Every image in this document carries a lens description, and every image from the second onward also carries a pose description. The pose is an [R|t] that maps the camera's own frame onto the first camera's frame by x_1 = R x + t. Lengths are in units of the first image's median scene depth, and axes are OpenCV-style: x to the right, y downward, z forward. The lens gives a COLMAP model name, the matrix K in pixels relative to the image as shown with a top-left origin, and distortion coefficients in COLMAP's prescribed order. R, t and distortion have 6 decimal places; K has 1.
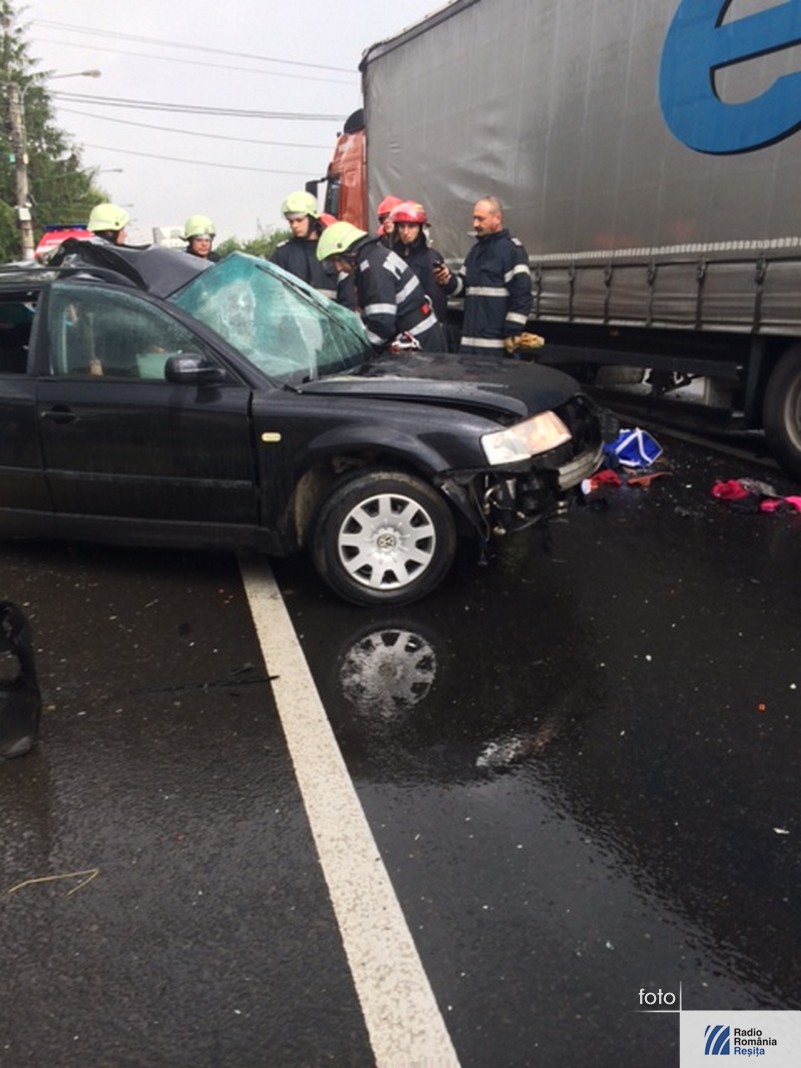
lens RADIAL K [[945.5, 0, 399.2], [0, 945.5, 538.1], [0, 0, 1]] dist [0.038313, -0.061532]
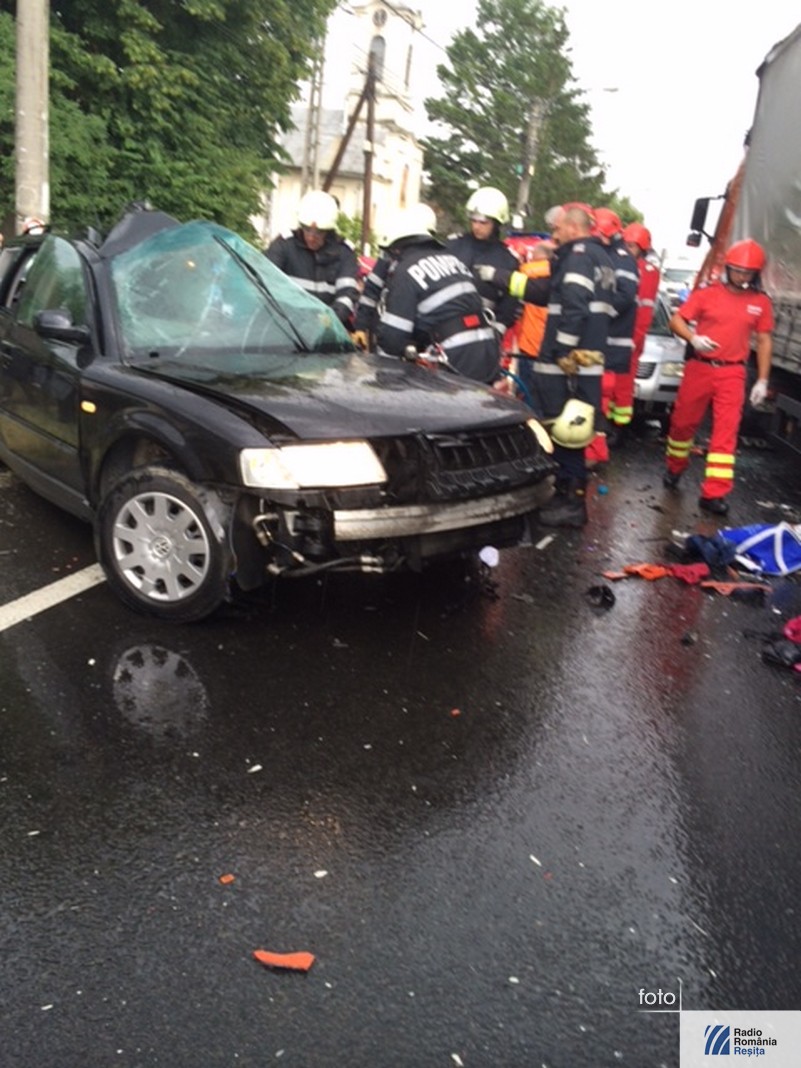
lens RADIAL K [[945.5, 0, 399.2], [0, 945.5, 538.1], [0, 0, 1]] dist [0.038313, -0.061532]
pose [[0.831535, 0.242832, -0.499583, 0.457680], [-0.254591, 0.965965, 0.045769, -0.075383], [0.493694, 0.089131, 0.865056, 0.246178]]
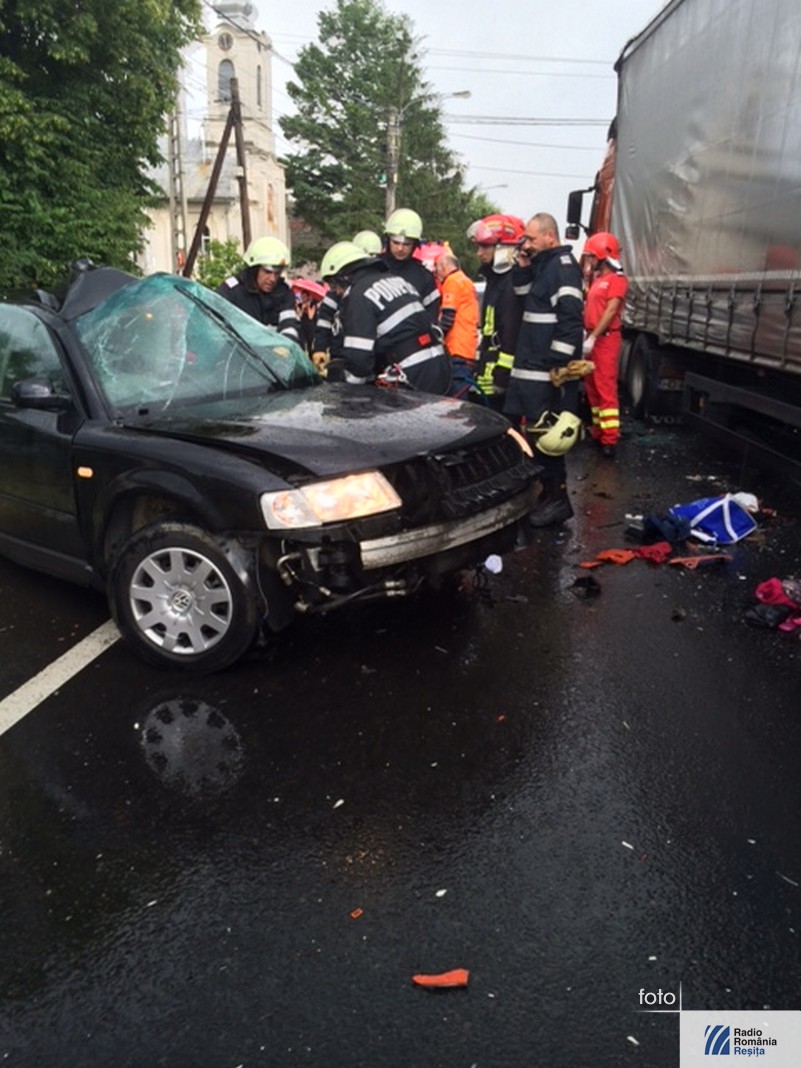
lens RADIAL K [[945.5, 0, 399.2], [0, 945.5, 538.1], [0, 0, 1]] dist [0.038313, -0.061532]
pose [[0.905233, 0.117012, -0.408487, 0.394232], [-0.121084, 0.992514, 0.015977, -0.069727], [0.407298, 0.034998, 0.912624, 0.192850]]
